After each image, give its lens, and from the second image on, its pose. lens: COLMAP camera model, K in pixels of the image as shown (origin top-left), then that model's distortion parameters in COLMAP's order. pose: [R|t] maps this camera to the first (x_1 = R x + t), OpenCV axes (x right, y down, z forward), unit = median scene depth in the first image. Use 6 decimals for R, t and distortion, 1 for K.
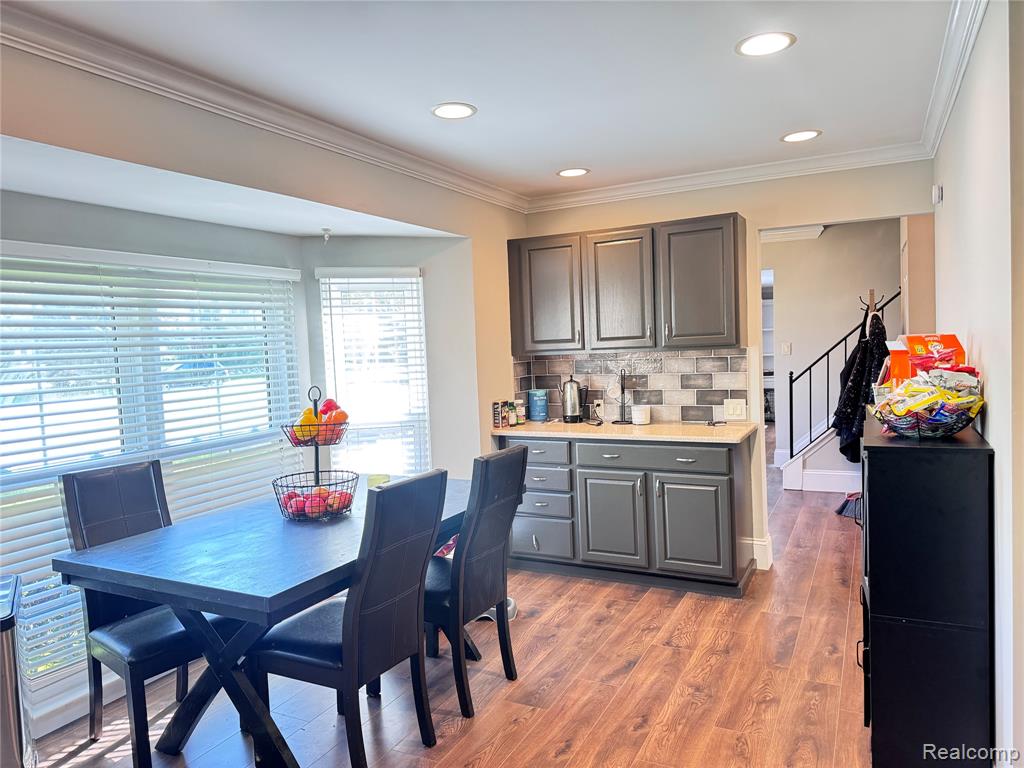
lens RADIAL K [[718.0, 0, 509.5], [0, 718.0, 383.3], [0, 0, 1]] dist [0.057640, -0.069631]
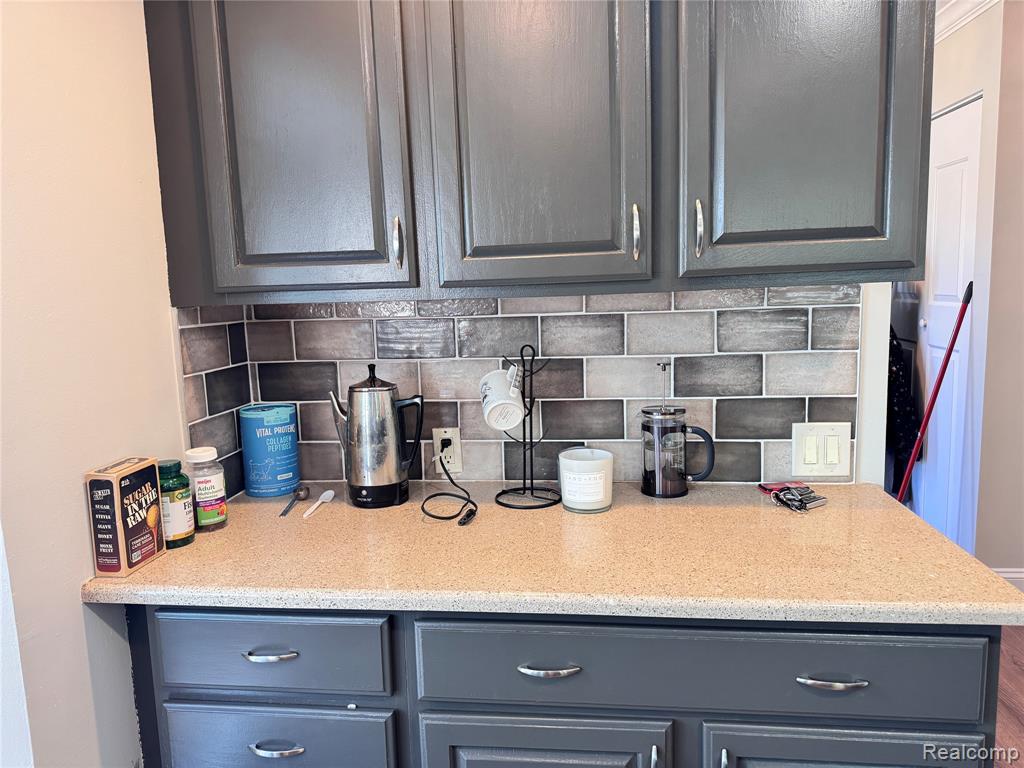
lens RADIAL K [[718.0, 0, 518.7], [0, 718.0, 379.1], [0, 0, 1]] dist [0.057640, -0.069631]
pose [[0.935684, -0.035517, 0.351046, 0.033971], [0.015329, 0.998073, 0.060121, -0.024755], [-0.352505, -0.050873, 0.934426, 0.693401]]
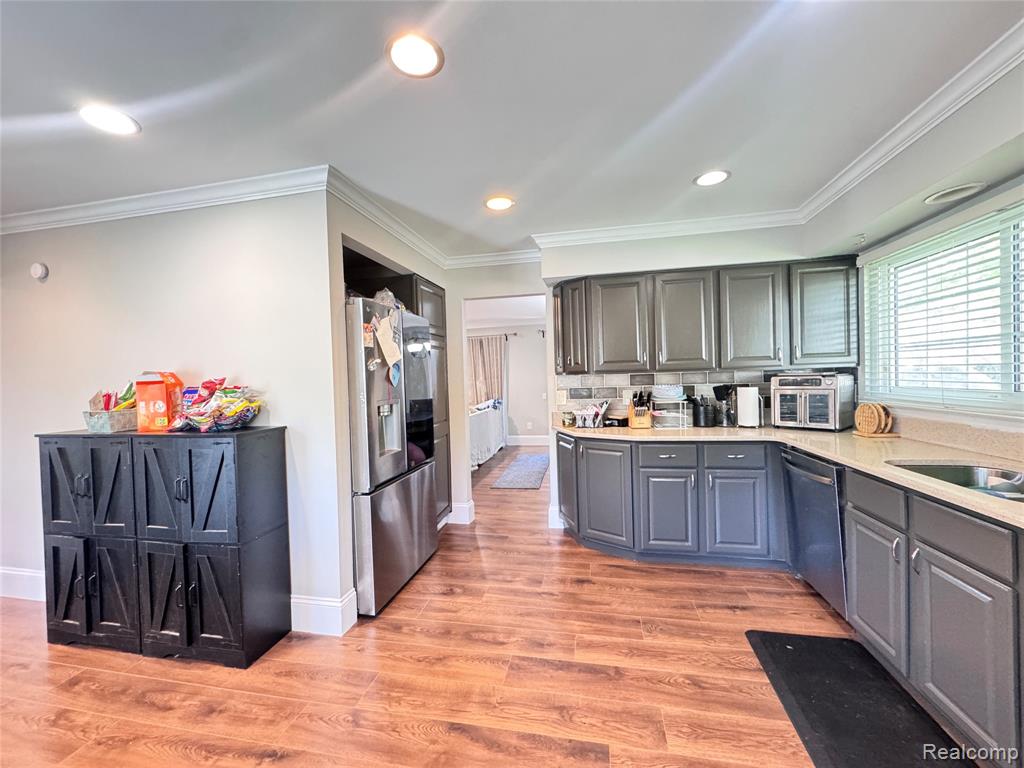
lens RADIAL K [[408.4, 0, 513.0], [0, 408.4, 385.0], [0, 0, 1]] dist [-0.005262, 0.000691]
pose [[-0.257037, 0.037158, 0.965687, -0.242881], [0.098469, 0.995067, -0.012079, 0.023914], [-0.961372, 0.091985, -0.259428, 0.305171]]
